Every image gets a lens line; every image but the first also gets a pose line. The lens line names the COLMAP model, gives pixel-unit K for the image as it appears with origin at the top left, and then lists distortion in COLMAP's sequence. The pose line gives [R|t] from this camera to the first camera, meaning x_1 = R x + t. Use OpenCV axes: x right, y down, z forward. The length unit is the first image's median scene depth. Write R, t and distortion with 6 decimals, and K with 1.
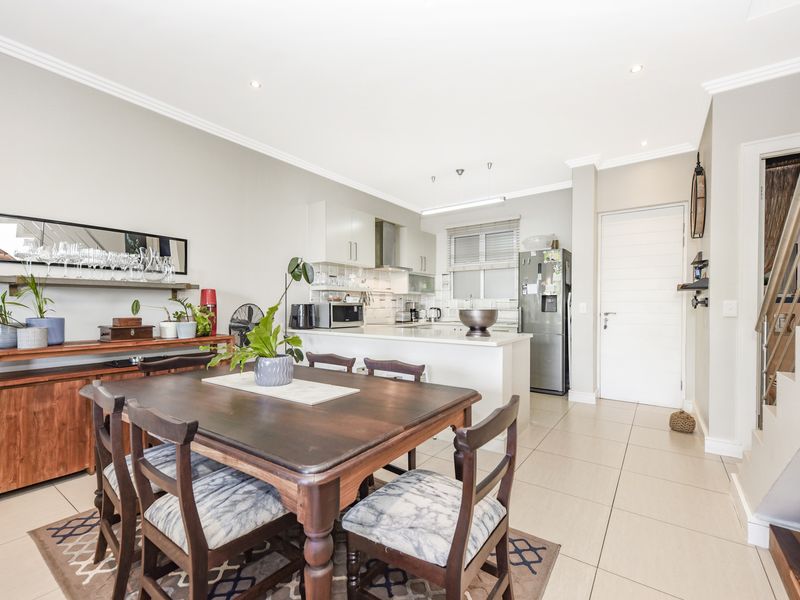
lens RADIAL K [[356.7, 0, 397.9], [0, 356.7, 312.7], [0, 0, 1]] dist [-0.001748, -0.000048]
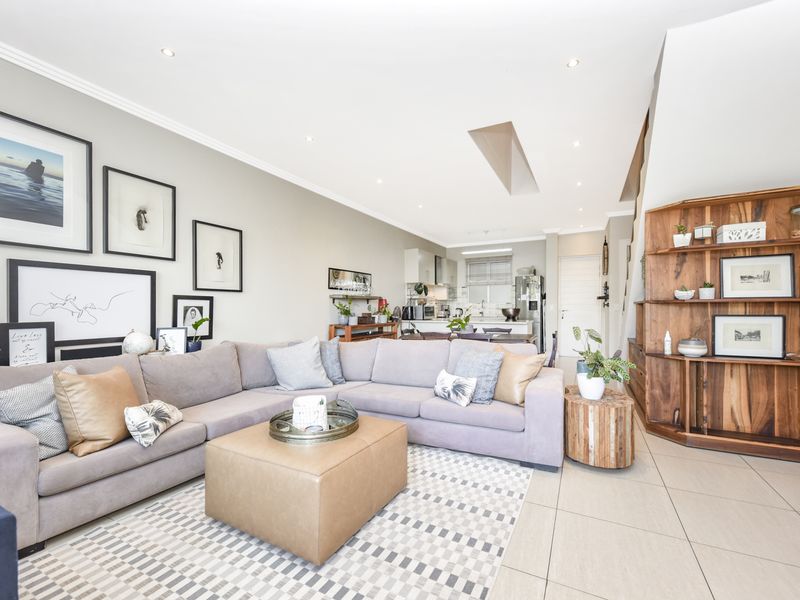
lens RADIAL K [[355.4, 0, 404.0], [0, 355.4, 310.9], [0, 0, 1]] dist [0.031939, -0.009232]
pose [[0.987072, -0.005829, 0.160170, -0.524355], [0.007214, 0.999941, -0.008064, 0.012717], [-0.160113, 0.009116, 0.987057, -0.697609]]
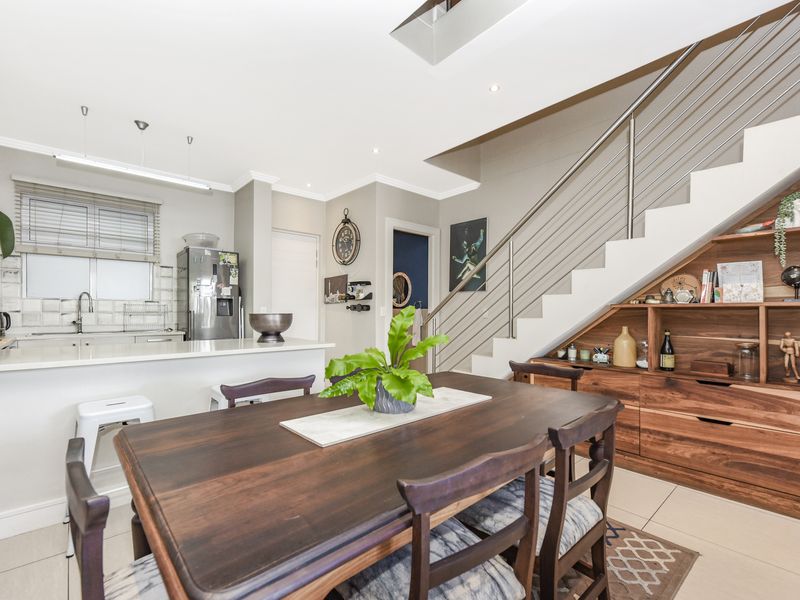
lens RADIAL K [[363.2, 0, 405.9], [0, 363.2, 312.0], [0, 0, 1]] dist [0.000625, -0.000111]
pose [[0.196641, -0.002526, 0.980472, -0.451914], [0.013890, 0.999904, -0.000210, -0.005326], [-0.980377, 0.013660, 0.196657, 0.330410]]
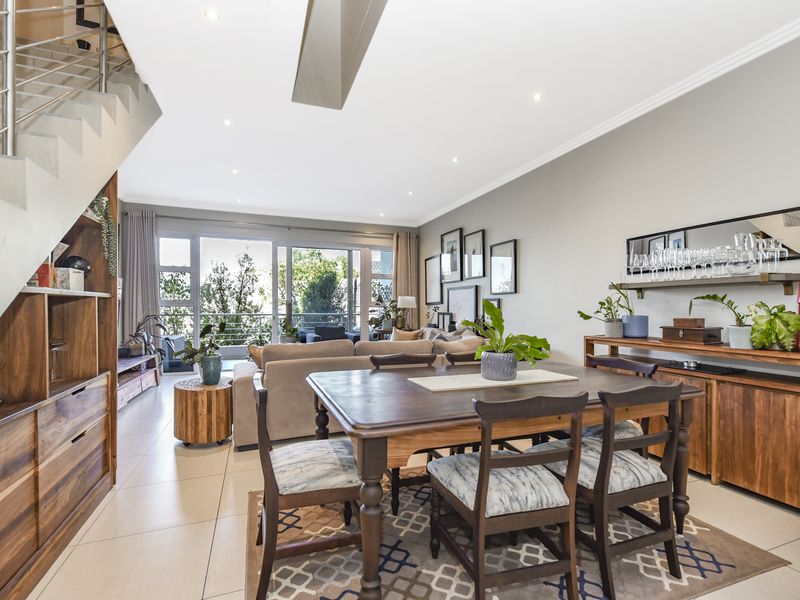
lens RADIAL K [[377.3, 0, 401.5], [0, 377.3, 309.2], [0, 0, 1]] dist [0.011258, 0.000091]
pose [[-0.534589, -0.002000, -0.845110, 0.297971], [-0.020135, 0.999743, 0.010371, -0.003016], [0.844872, 0.022561, -0.534492, 0.541251]]
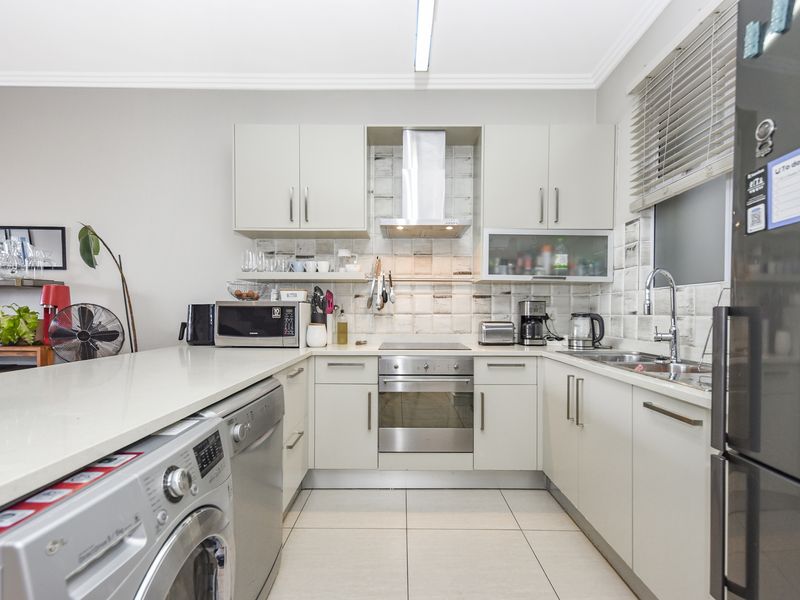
lens RADIAL K [[384.1, 0, 399.3], [0, 384.1, 316.5], [0, 0, 1]] dist [0.009406, 0.000326]
pose [[0.586142, 0.009264, -0.810155, 0.430112], [-0.018832, 0.999820, -0.002192, -0.007323], [0.809989, 0.016541, 0.586212, 0.800076]]
